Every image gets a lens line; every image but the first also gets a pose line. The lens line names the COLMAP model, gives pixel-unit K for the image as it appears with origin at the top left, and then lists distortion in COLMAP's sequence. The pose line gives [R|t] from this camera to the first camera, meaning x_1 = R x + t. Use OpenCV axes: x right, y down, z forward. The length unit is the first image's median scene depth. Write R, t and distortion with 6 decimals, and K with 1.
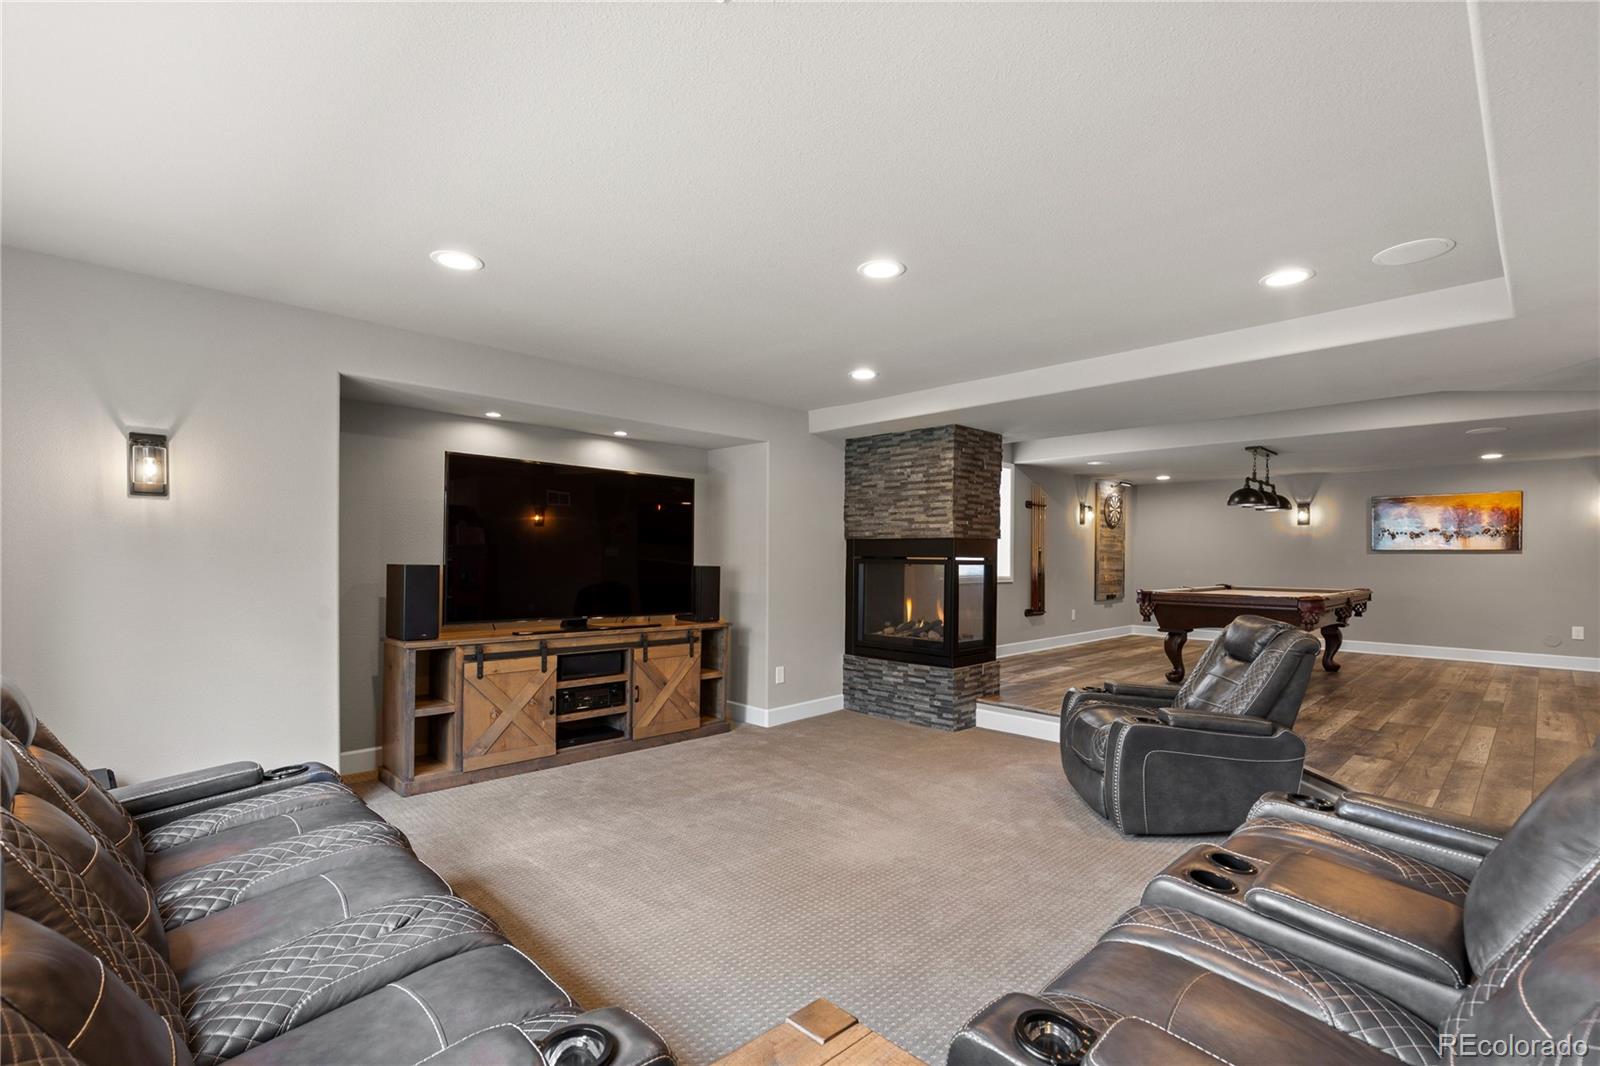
lens RADIAL K [[725.3, 0, 803.7], [0, 725.3, 536.3], [0, 0, 1]] dist [0.003309, -0.000365]
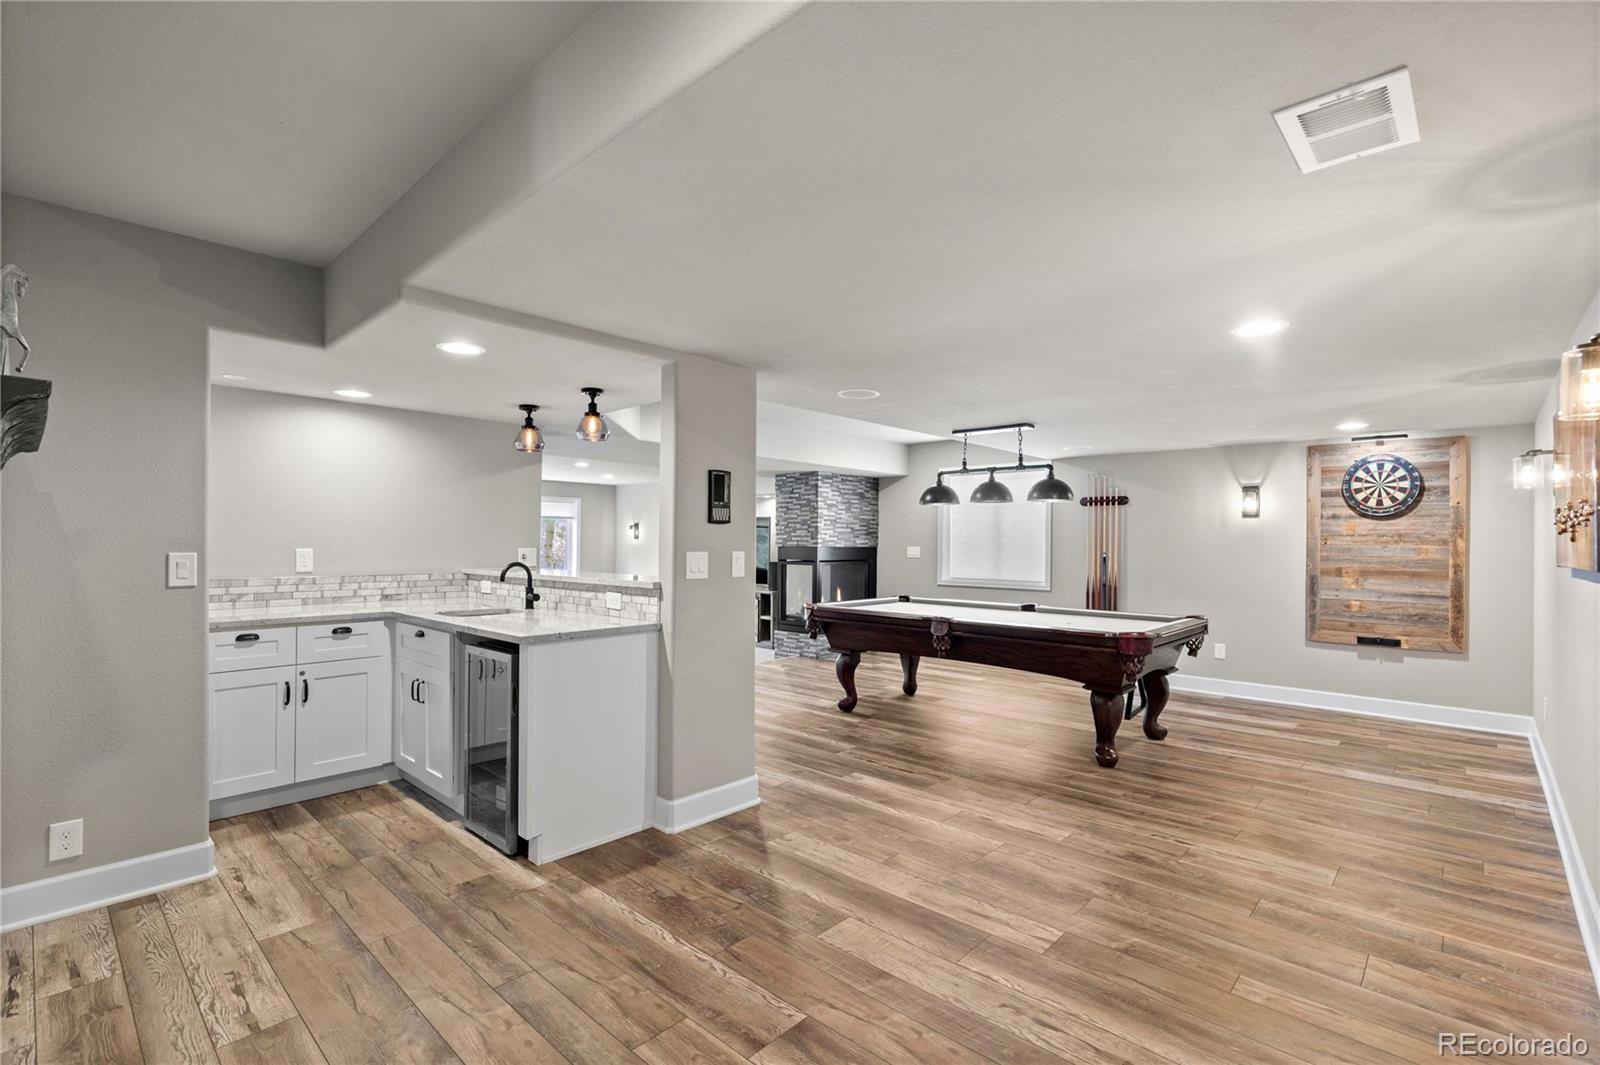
lens RADIAL K [[725.3, 0, 803.7], [0, 725.3, 535.8], [0, 0, 1]] dist [0.003309, -0.000365]
pose [[0.035303, -0.019294, -0.999190, 1.703602], [0.013274, 0.999734, -0.018836, 0.008774], [0.999288, -0.012598, 0.035550, 0.958479]]
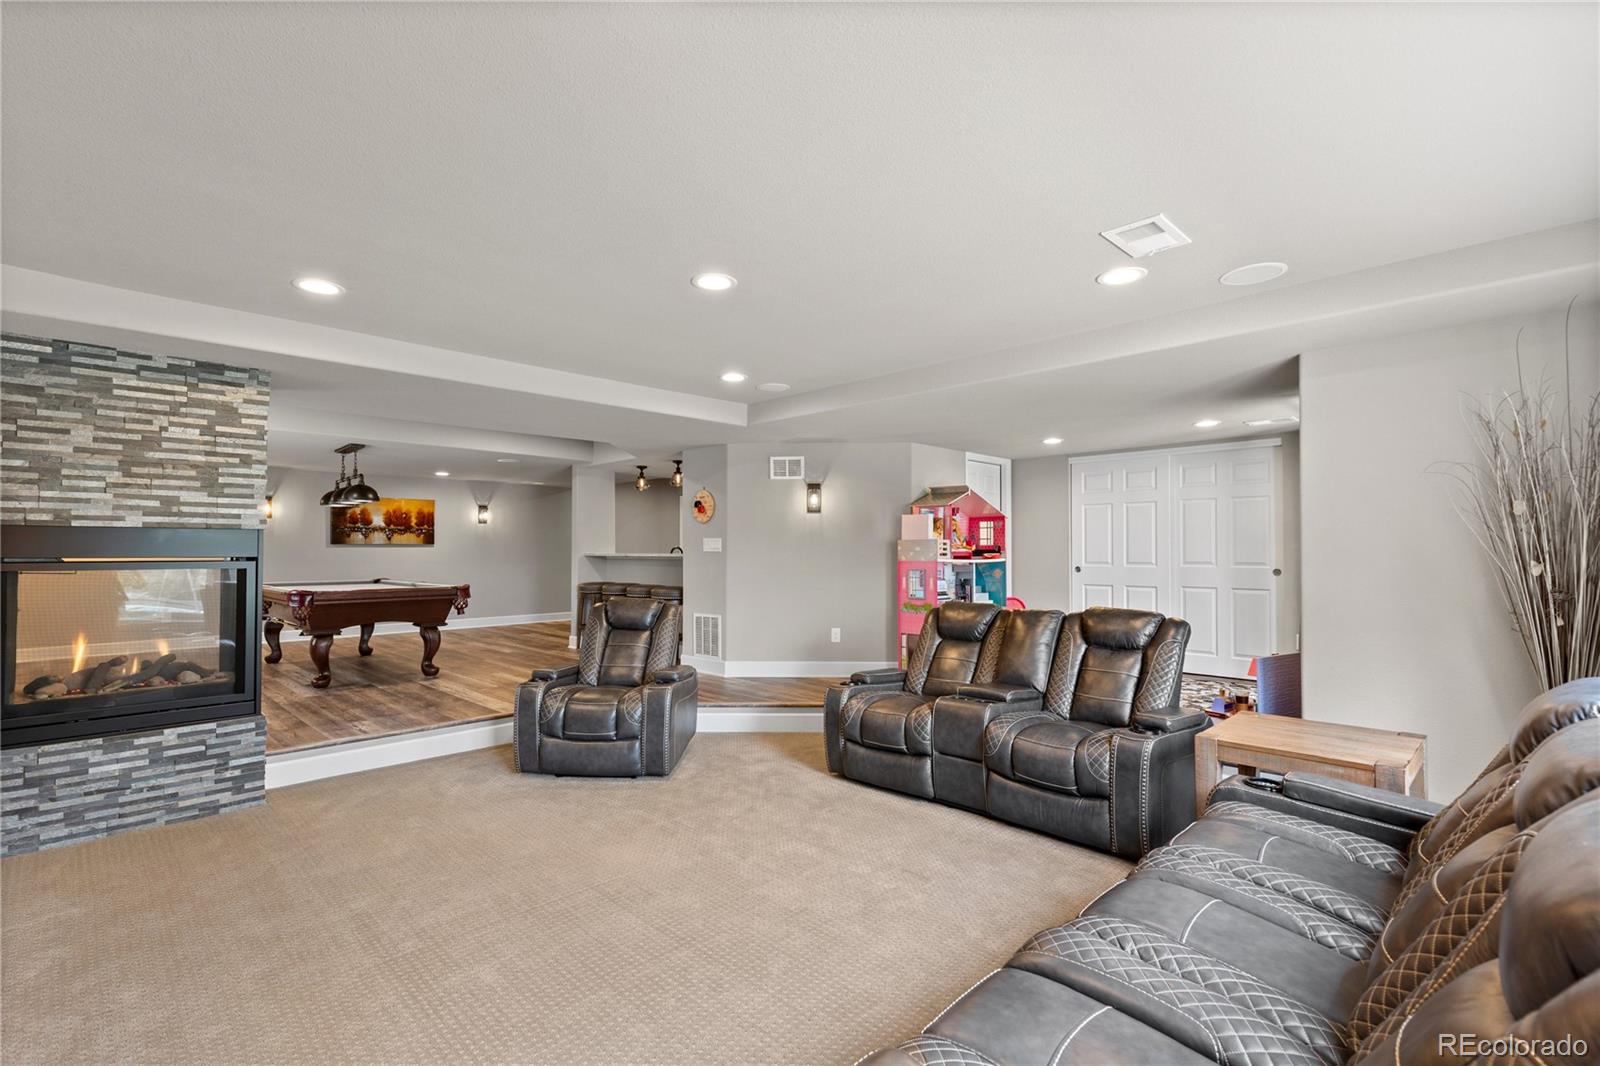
lens RADIAL K [[726.0, 0, 798.3], [0, 726.0, 540.6], [0, 0, 1]] dist [-0.001119, -0.000411]
pose [[0.012046, 0.001672, 0.999926, -0.473510], [-0.021040, 0.999778, -0.001418, 0.002465], [-0.999706, -0.021021, 0.012079, 0.453588]]
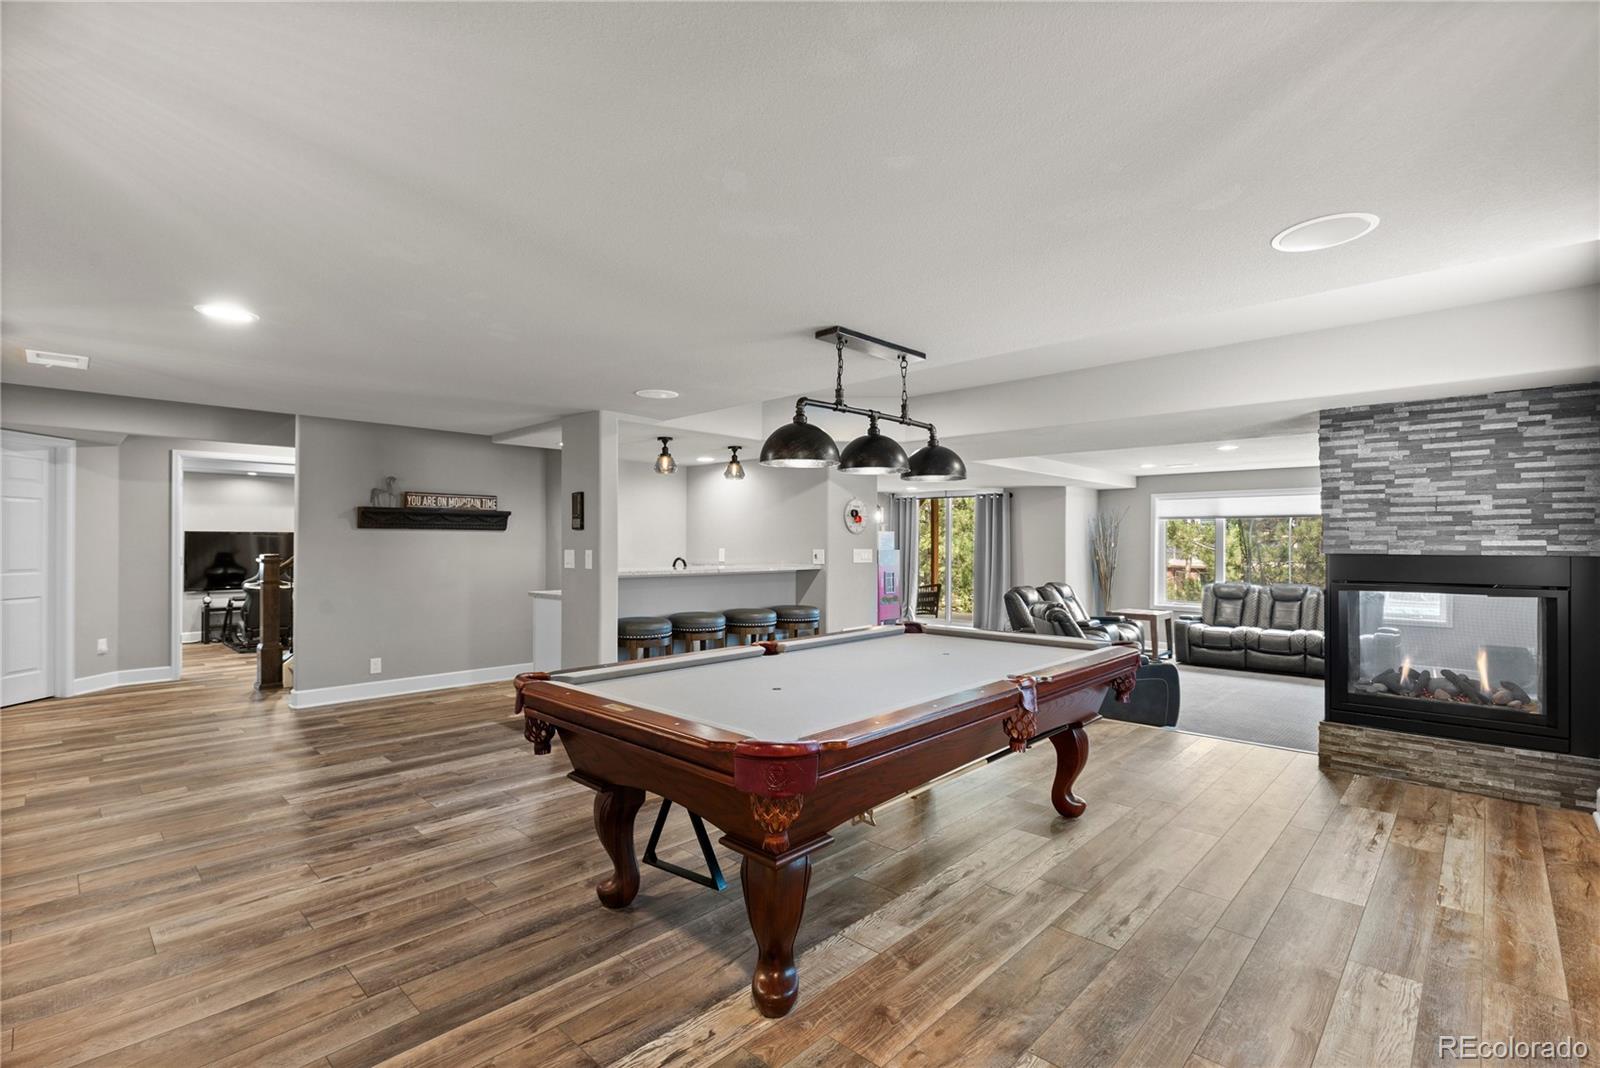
lens RADIAL K [[726.0, 0, 798.3], [0, 726.0, 541.6], [0, 0, 1]] dist [-0.001119, -0.000411]
pose [[-0.999799, -0.012743, -0.015506, 0.834187], [-0.012375, 0.999644, -0.023623, 0.016532], [0.015801, -0.023426, -0.999601, 1.781669]]
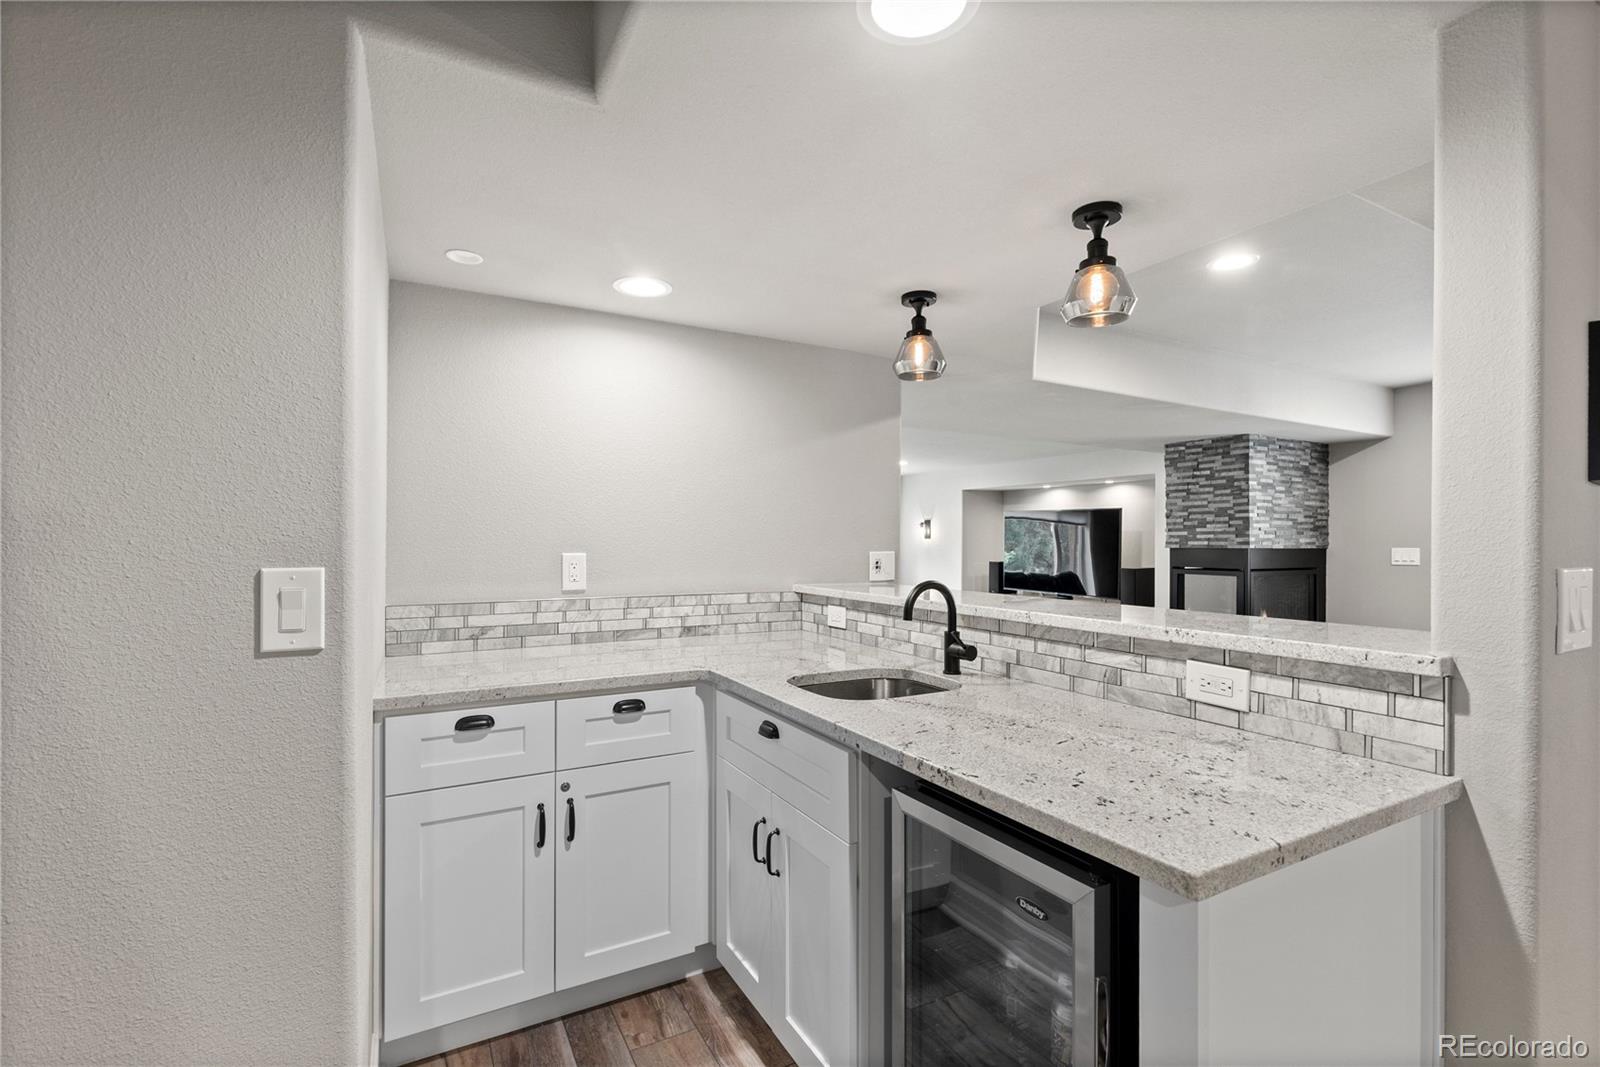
lens RADIAL K [[725.3, 0, 803.7], [0, 725.3, 536.8], [0, 0, 1]] dist [0.003309, -0.000365]
pose [[-0.280679, -0.018089, -0.959631, 1.348375], [0.012000, 0.999678, -0.022354, 0.002969], [0.959727, -0.017790, -0.280371, 0.746070]]
